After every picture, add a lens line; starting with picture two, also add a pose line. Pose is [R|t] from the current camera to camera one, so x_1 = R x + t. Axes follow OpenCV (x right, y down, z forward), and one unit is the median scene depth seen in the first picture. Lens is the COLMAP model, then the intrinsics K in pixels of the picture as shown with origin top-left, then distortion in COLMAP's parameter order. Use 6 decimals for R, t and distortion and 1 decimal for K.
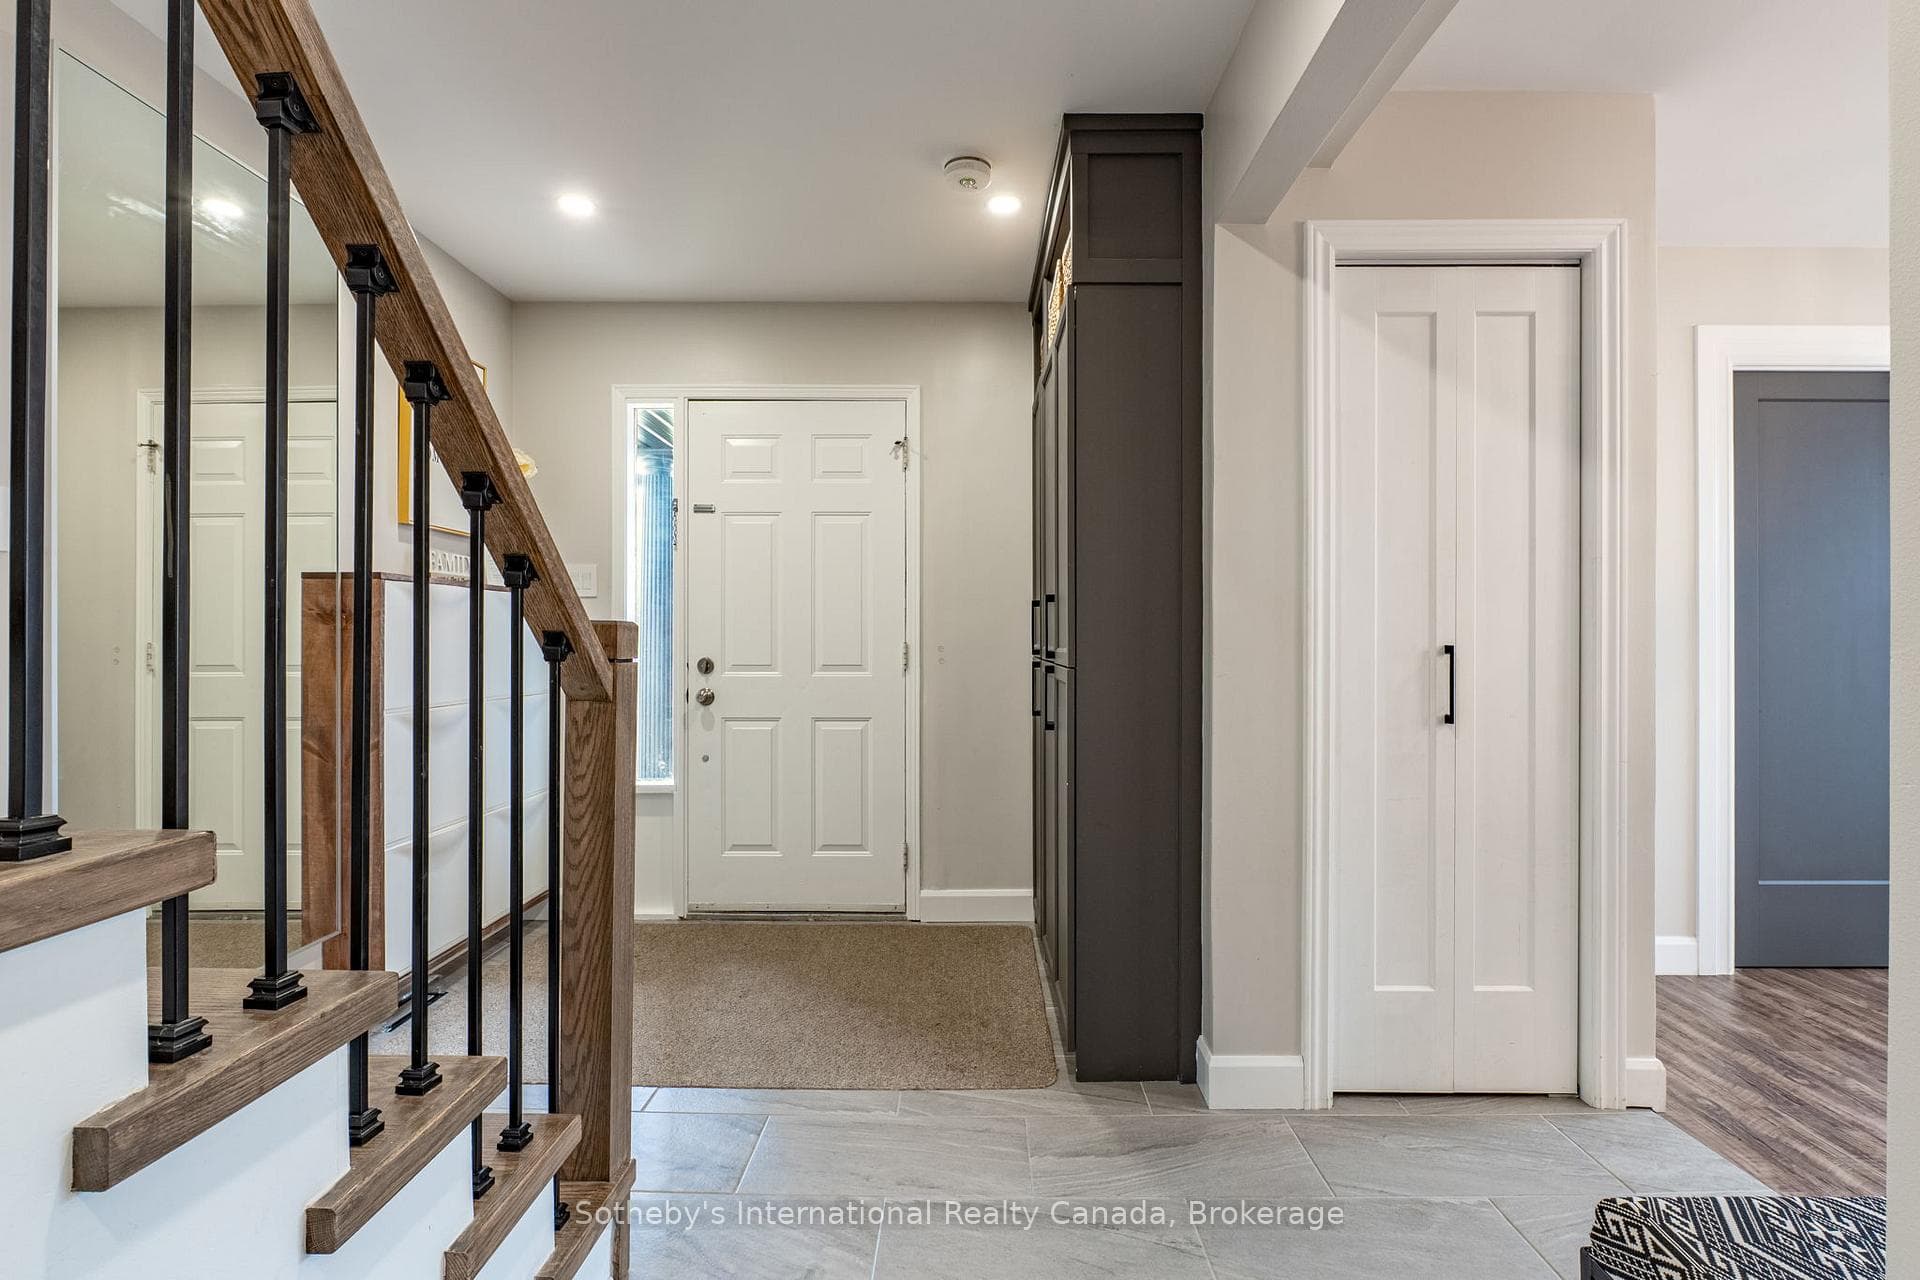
lens RADIAL K [[851.0, 0, 986.7], [0, 851.0, 627.4], [0, 0, 1]] dist [0.000533, 0.000379]
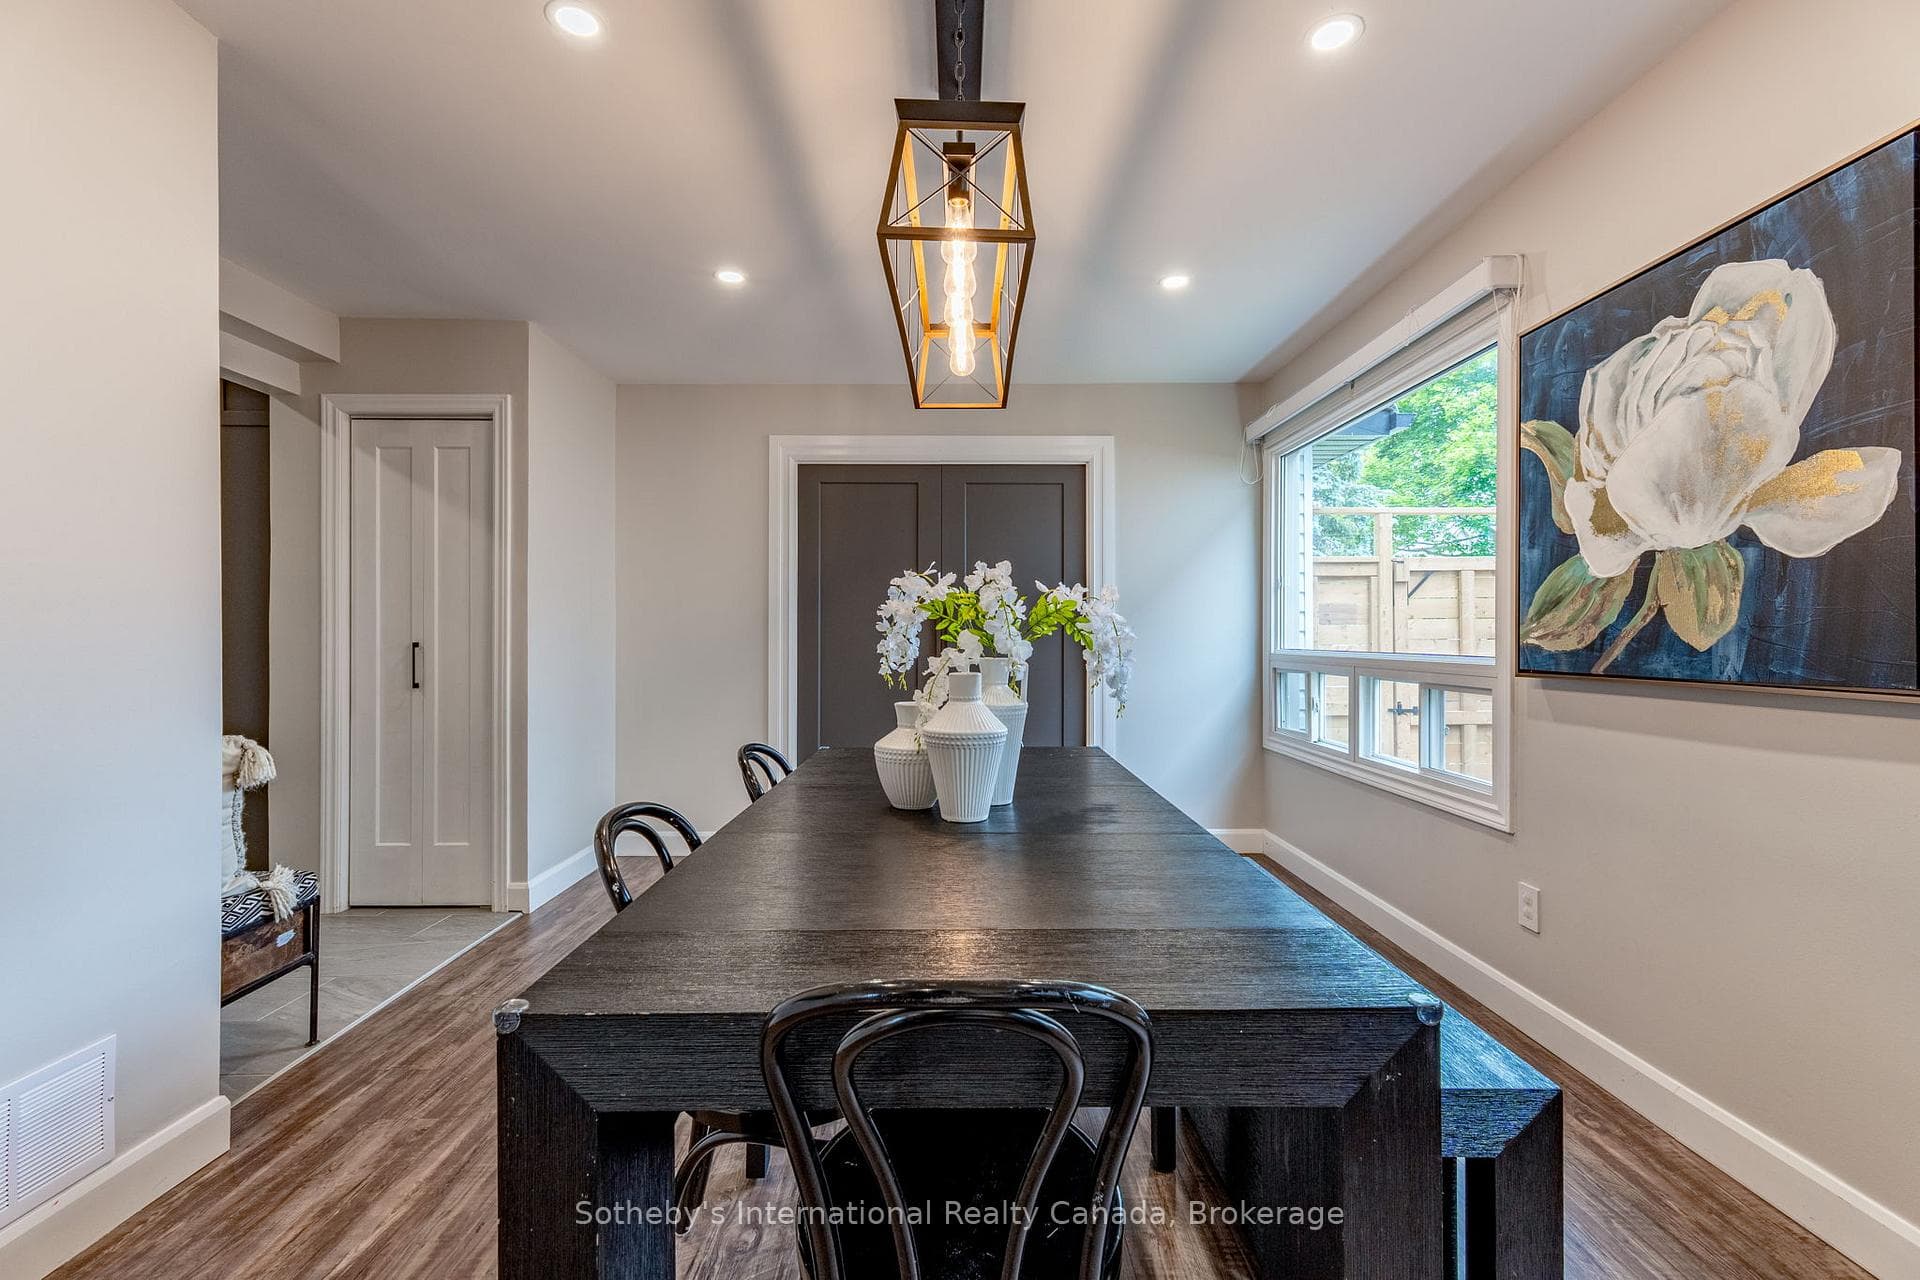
lens RADIAL K [[821.1, 0, 957.2], [0, 821.1, 638.3], [0, 0, 1]] dist [0.001927, 0.000318]
pose [[0.999994, 0.000230, 0.003418, 1.623218], [-0.000228, 1.000000, -0.000554, 0.013547], [-0.003418, 0.000553, 0.999994, -0.647150]]
